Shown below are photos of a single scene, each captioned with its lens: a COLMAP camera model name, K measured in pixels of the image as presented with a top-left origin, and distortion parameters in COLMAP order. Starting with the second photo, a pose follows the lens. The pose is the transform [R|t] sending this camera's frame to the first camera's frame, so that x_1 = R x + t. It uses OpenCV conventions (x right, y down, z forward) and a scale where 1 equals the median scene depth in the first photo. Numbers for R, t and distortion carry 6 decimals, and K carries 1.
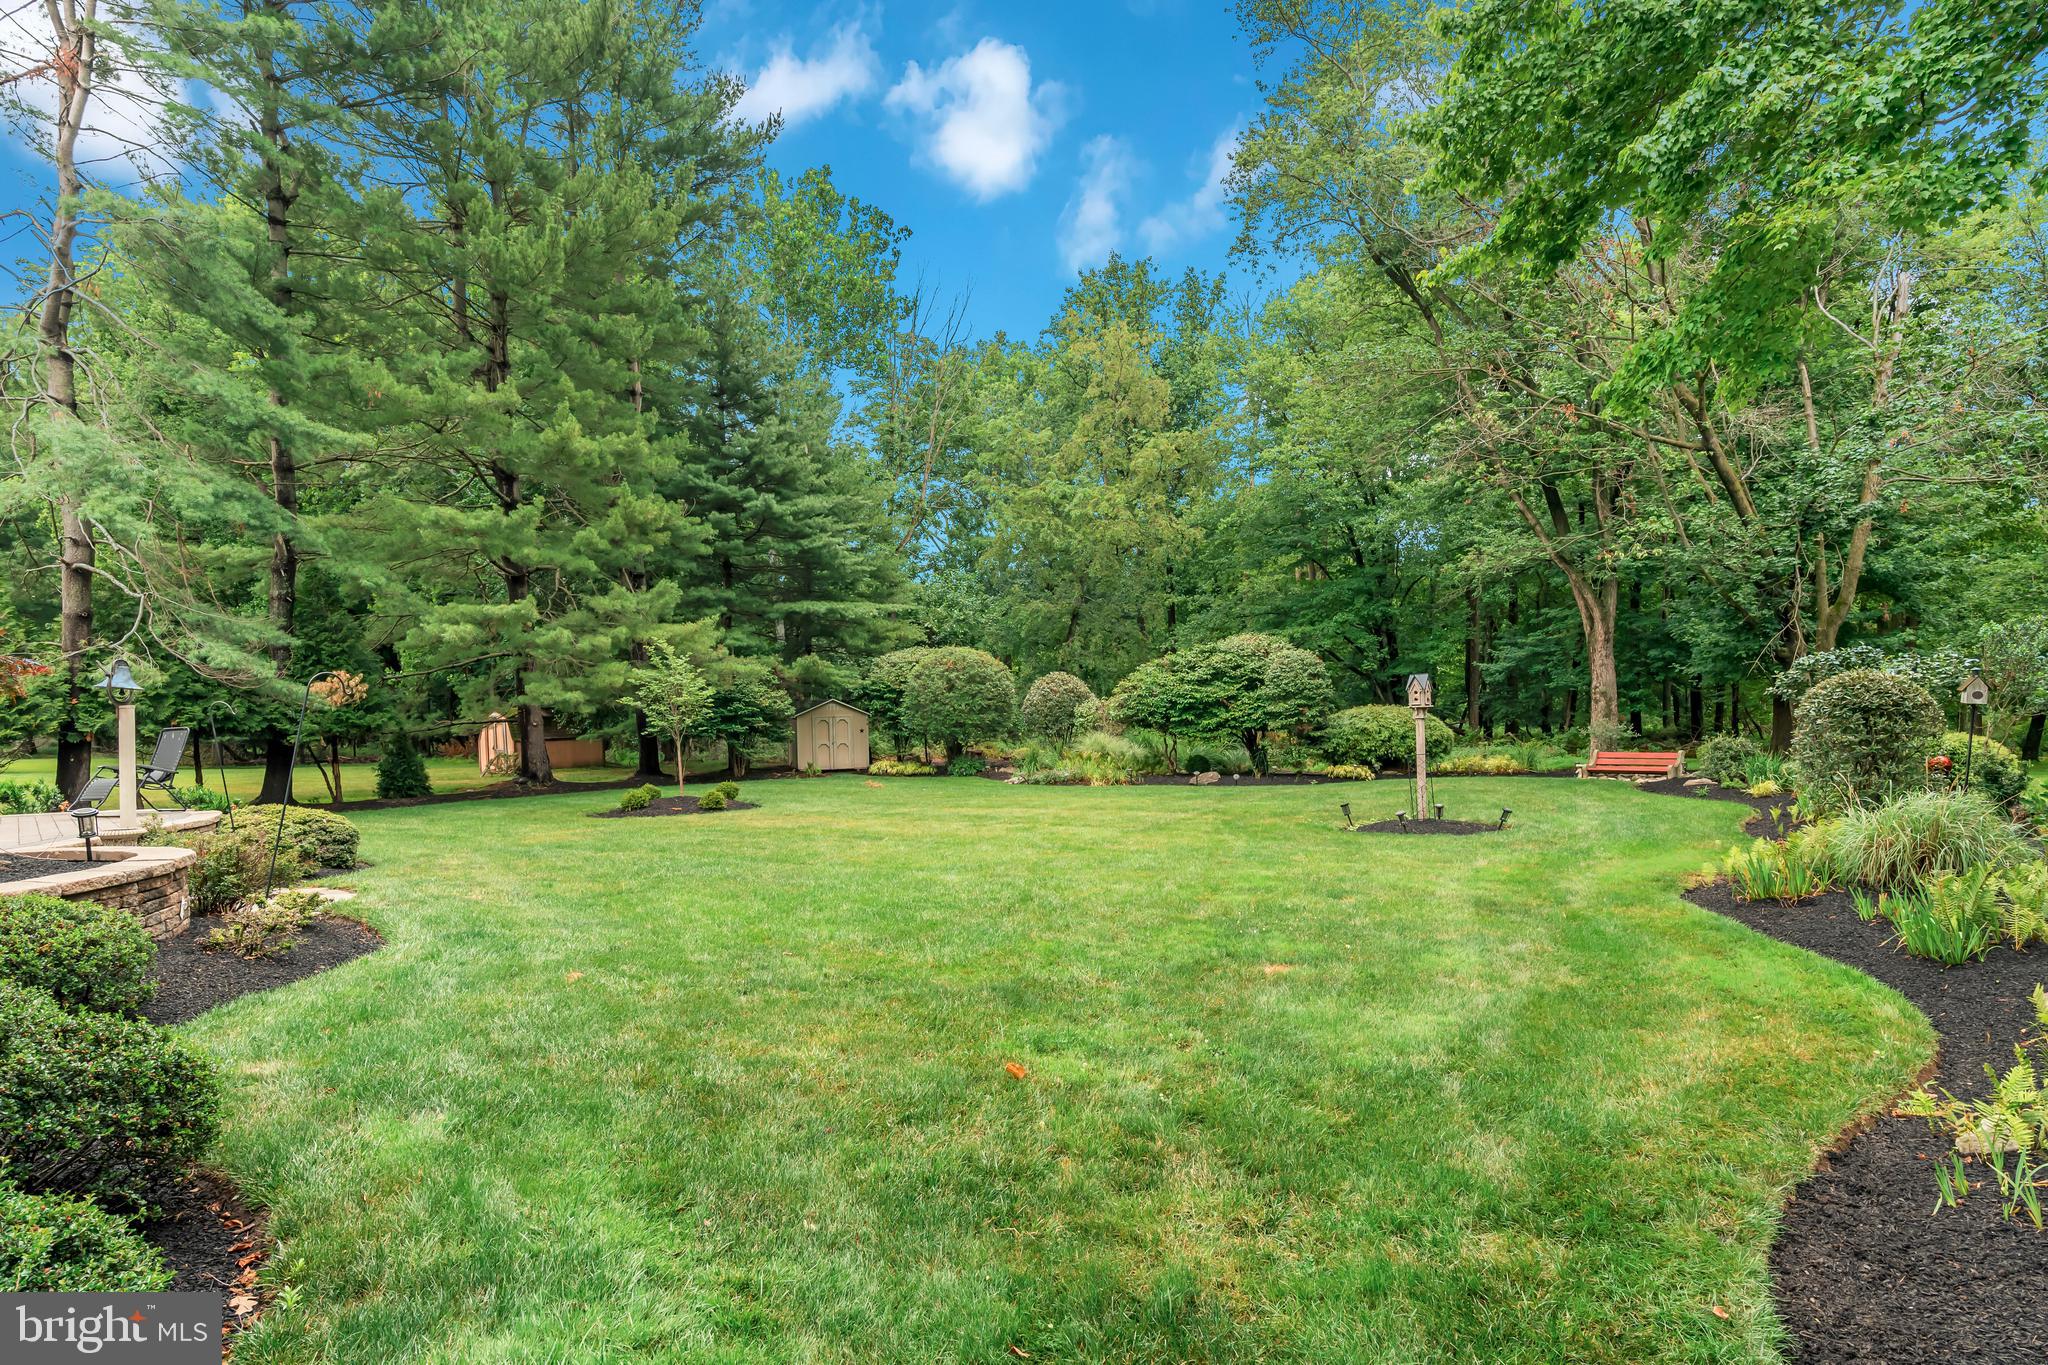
lens RADIAL K [[1055.8, 0, 1034.2], [0, 1055.8, 751.1], [0, 0, 1]] dist [0.000002, 0.000157]
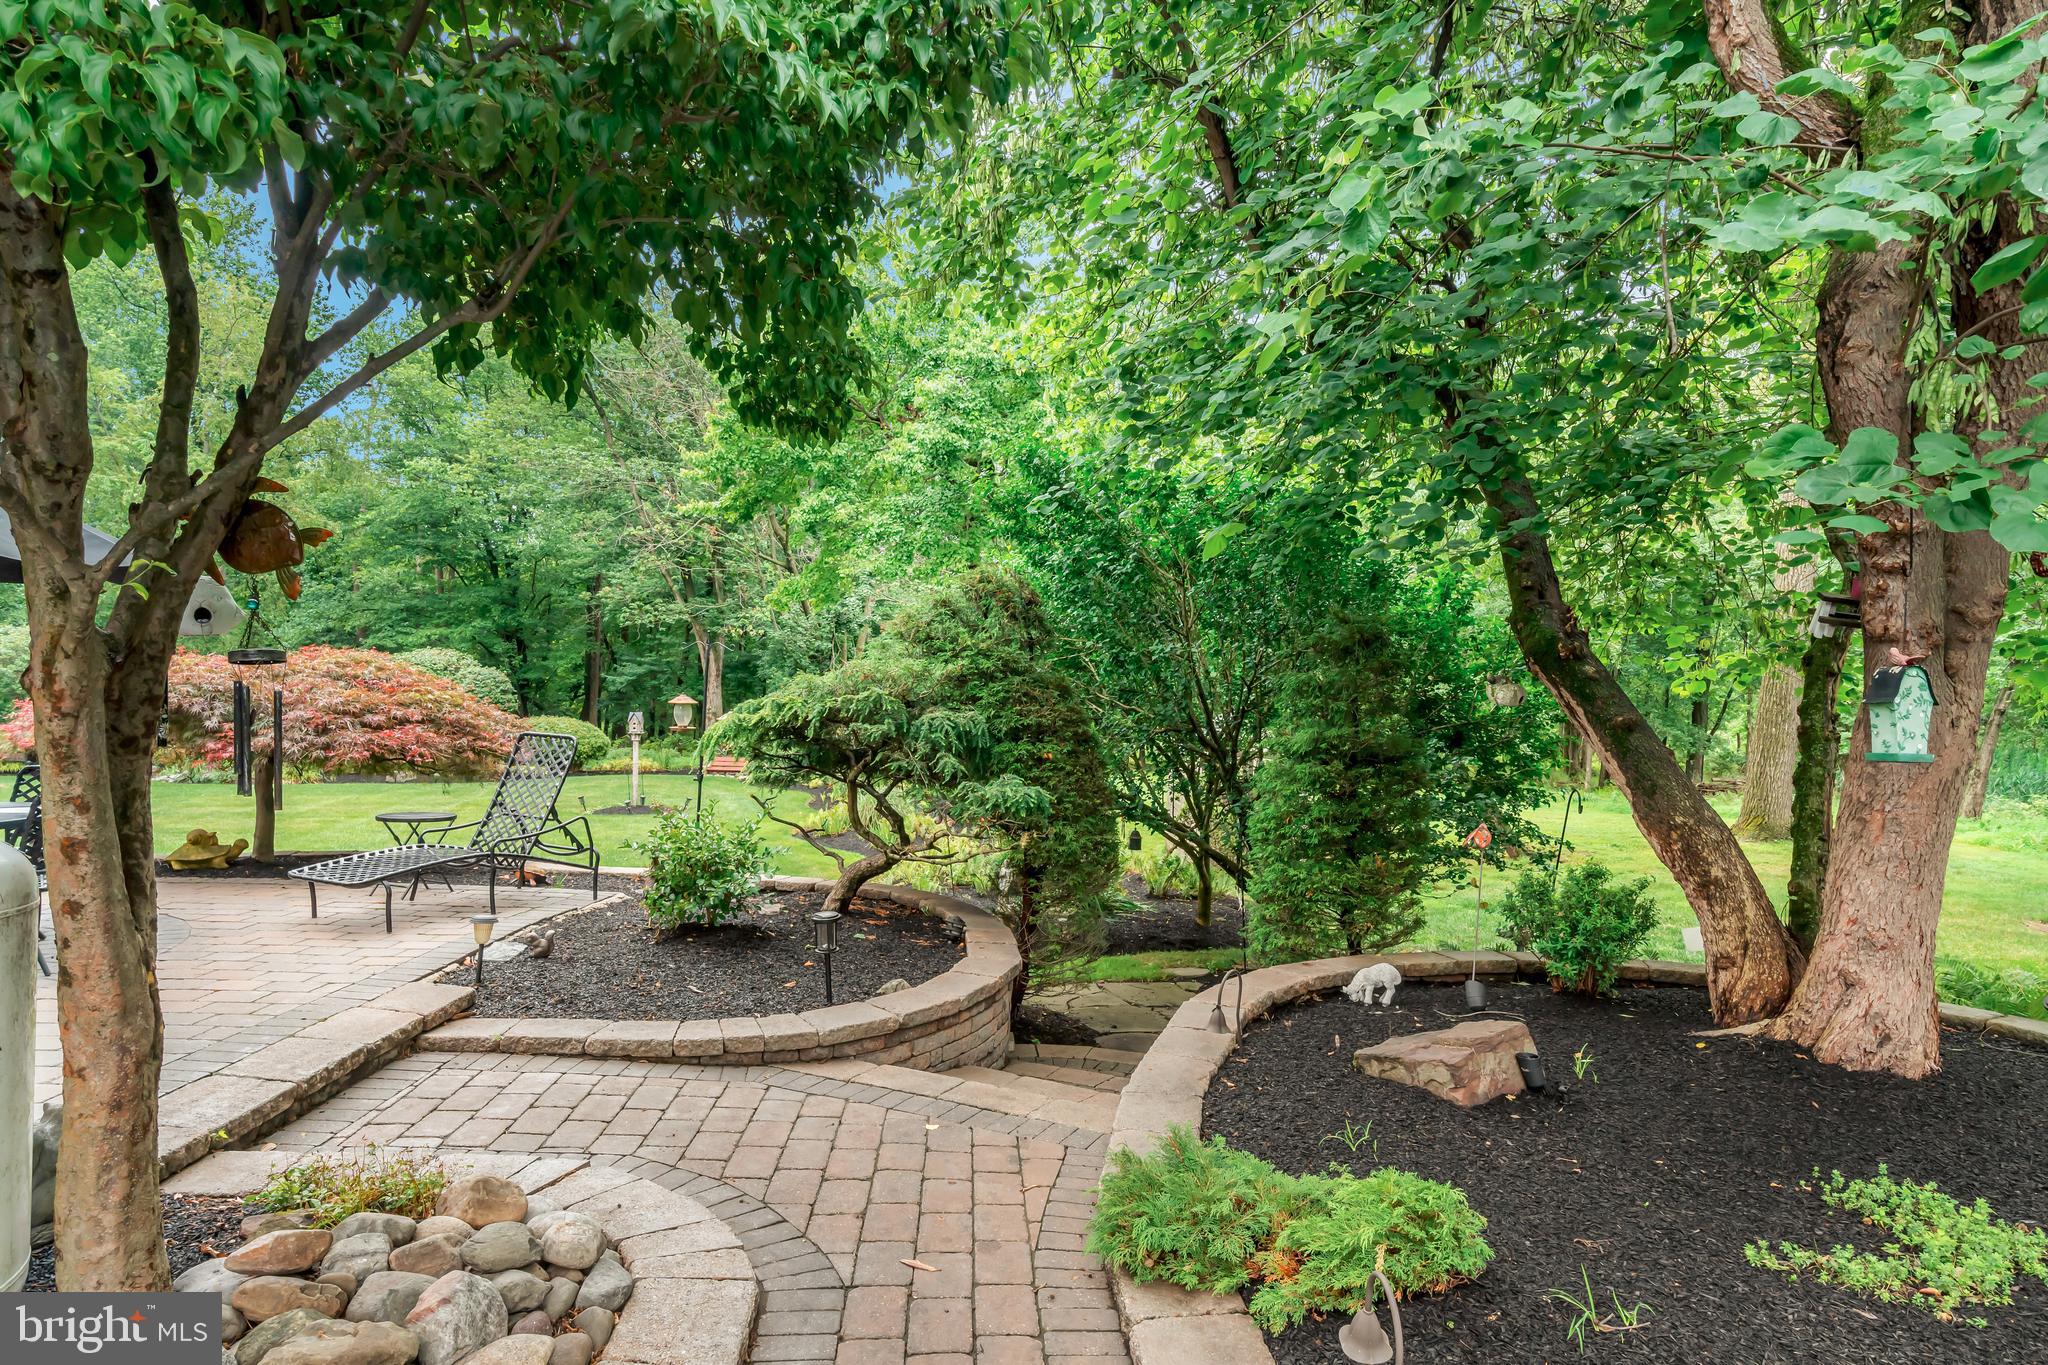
lens RADIAL K [[1119.3, 0, 1024.8], [0, 1119.3, 681.7], [0, 0, 1]] dist [0.000258, -0.000080]
pose [[0.687920, 0.055664, 0.723649, -0.250980], [-0.018657, 0.998081, -0.059038, -0.017234], [-0.725547, 0.027112, 0.687638, -0.314852]]
